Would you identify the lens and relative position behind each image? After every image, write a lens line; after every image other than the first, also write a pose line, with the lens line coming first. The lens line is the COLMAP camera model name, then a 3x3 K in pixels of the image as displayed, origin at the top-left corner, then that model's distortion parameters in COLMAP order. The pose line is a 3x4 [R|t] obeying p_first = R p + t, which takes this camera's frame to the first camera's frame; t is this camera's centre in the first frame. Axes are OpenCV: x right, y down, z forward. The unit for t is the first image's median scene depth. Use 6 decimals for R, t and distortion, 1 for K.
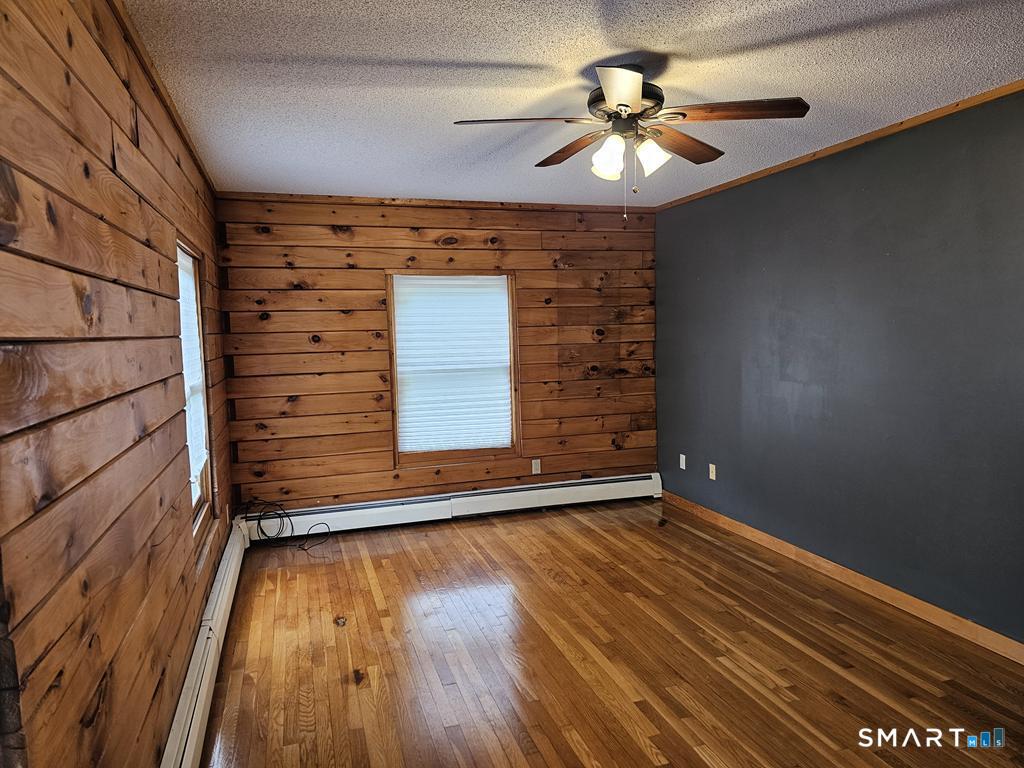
lens RADIAL K [[693.5, 0, 512.0], [0, 693.5, 384.0], [0, 0, 1]] dist [0.083209, -0.077009]
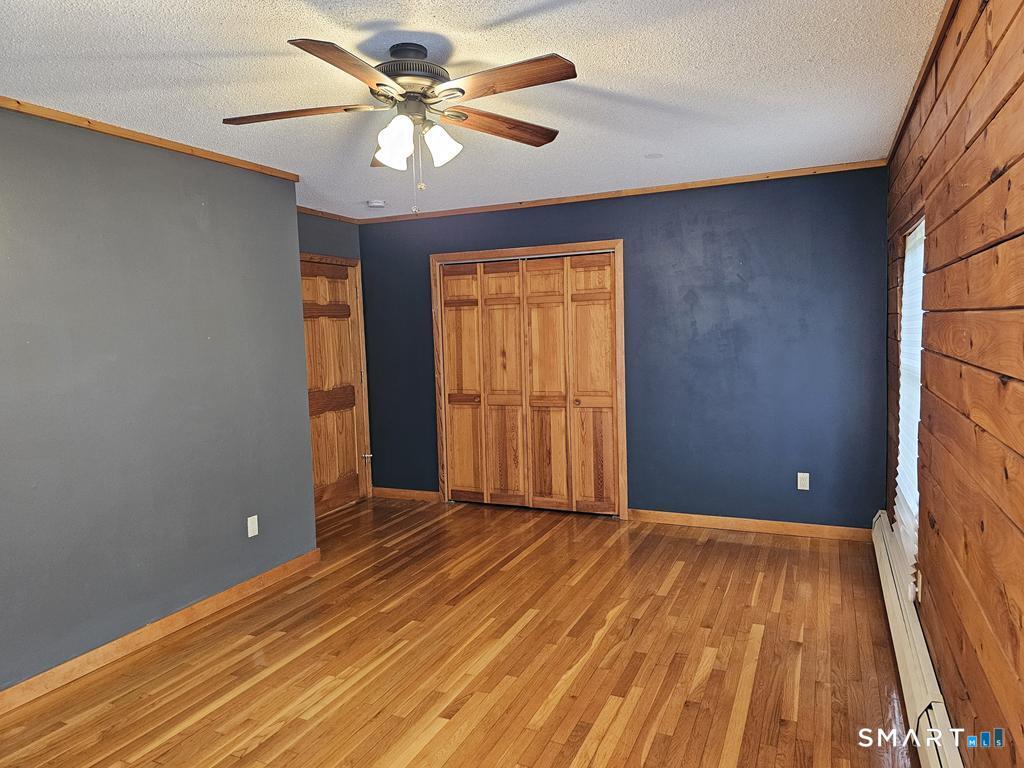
lens RADIAL K [[693.5, 0, 512.0], [0, 693.5, 384.0], [0, 0, 1]] dist [0.083209, -0.077009]
pose [[-0.744229, -0.008514, 0.667871, -0.509448], [0.102644, 0.986583, 0.126956, -0.109253], [-0.659991, 0.163037, -0.733370, 1.517397]]
